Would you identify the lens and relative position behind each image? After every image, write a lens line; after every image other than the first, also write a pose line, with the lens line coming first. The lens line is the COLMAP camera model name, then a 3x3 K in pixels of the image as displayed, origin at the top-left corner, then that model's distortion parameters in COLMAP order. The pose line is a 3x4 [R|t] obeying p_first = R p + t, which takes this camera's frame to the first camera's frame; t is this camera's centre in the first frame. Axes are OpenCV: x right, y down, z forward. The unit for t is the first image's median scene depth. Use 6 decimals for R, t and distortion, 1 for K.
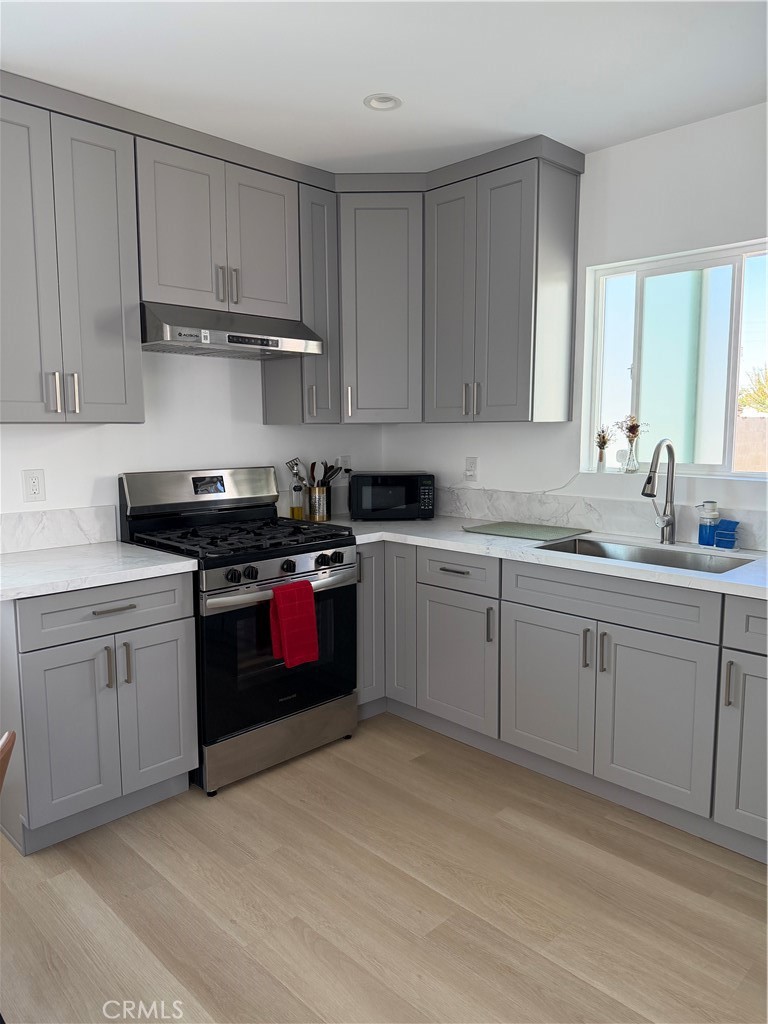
lens RADIAL K [[713.3, 0, 384.0], [0, 713.3, 512.0], [0, 0, 1]] dist [0.130472, -0.231048]
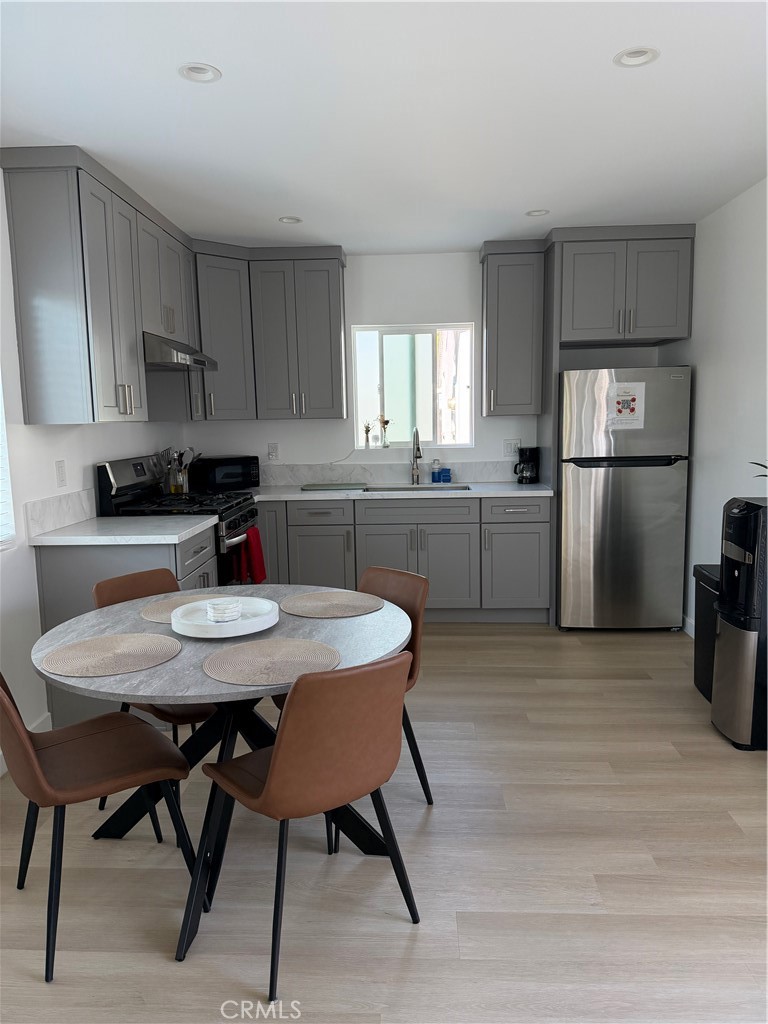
lens RADIAL K [[713.3, 0, 384.0], [0, 713.3, 512.0], [0, 0, 1]] dist [0.130472, -0.231048]
pose [[0.728082, -0.100134, 0.678137, -0.877378], [0.098772, 0.994275, 0.040768, 0.030071], [-0.678336, 0.037298, 0.733804, -0.257349]]
